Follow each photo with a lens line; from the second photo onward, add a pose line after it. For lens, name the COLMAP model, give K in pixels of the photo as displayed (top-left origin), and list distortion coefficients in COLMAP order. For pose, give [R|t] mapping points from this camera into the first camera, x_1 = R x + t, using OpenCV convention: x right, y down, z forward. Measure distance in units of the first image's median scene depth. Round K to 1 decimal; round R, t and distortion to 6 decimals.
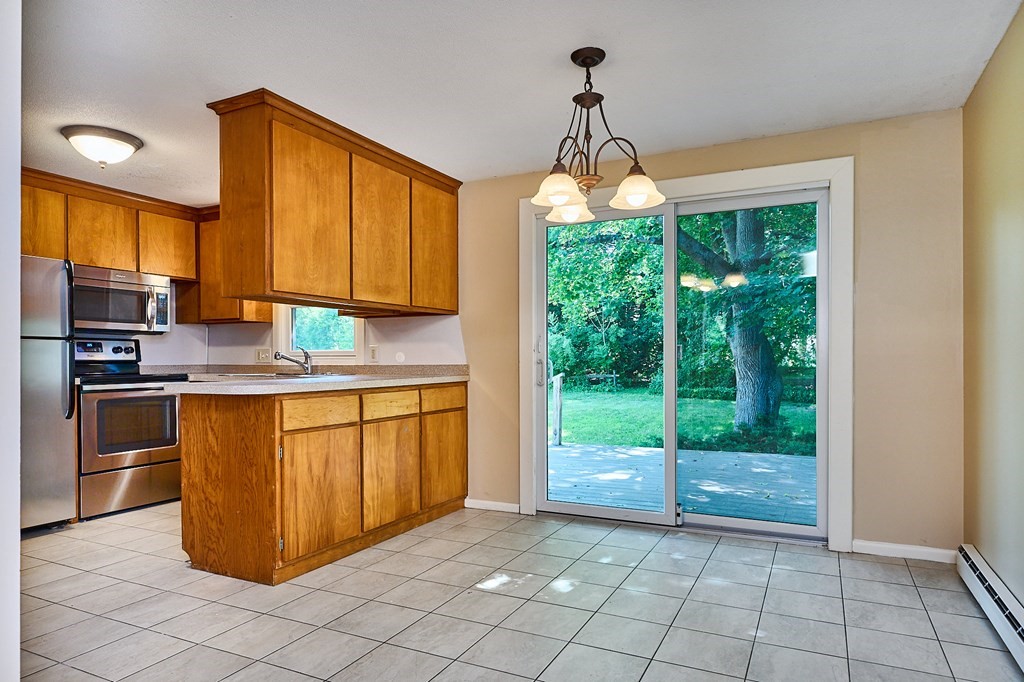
lens RADIAL K [[623.6, 0, 513.7], [0, 623.6, 364.6], [0, 0, 1]] dist [-0.001800, -0.000330]
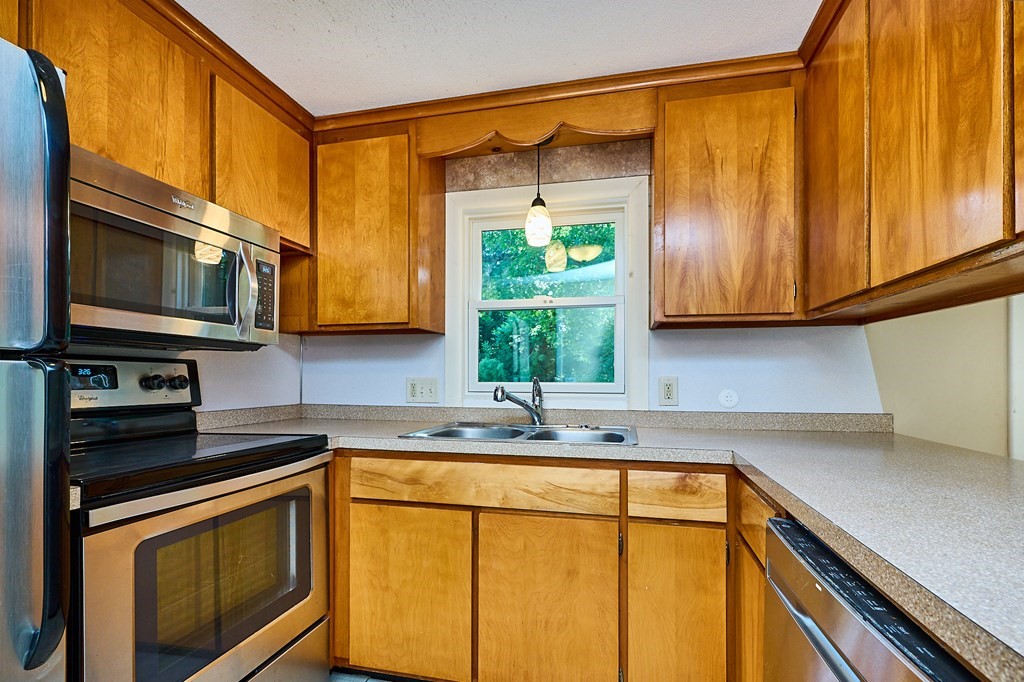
lens RADIAL K [[461.3, 0, 523.7], [0, 461.3, 374.7], [0, 0, 1]] dist [0.000224, -0.000080]
pose [[0.973692, 0.007095, 0.227759, -0.464424], [-0.003907, 0.999888, -0.014445, -0.026030], [-0.227836, 0.013175, 0.973610, 0.633384]]
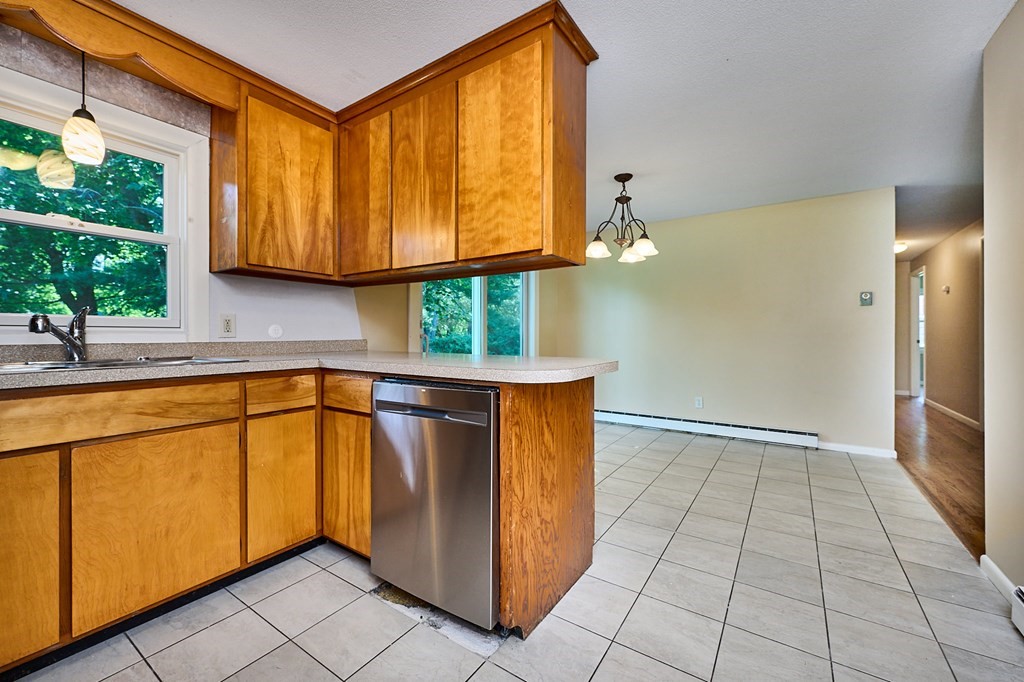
lens RADIAL K [[409.5, 0, 515.2], [0, 409.5, 334.6], [0, 0, 1]] dist [0.002801, 0.000185]
pose [[0.134720, 0.003164, 0.990879, -0.649557], [0.006798, 0.999968, -0.004118, -0.002898], [-0.990860, 0.007291, 0.134694, 0.640496]]
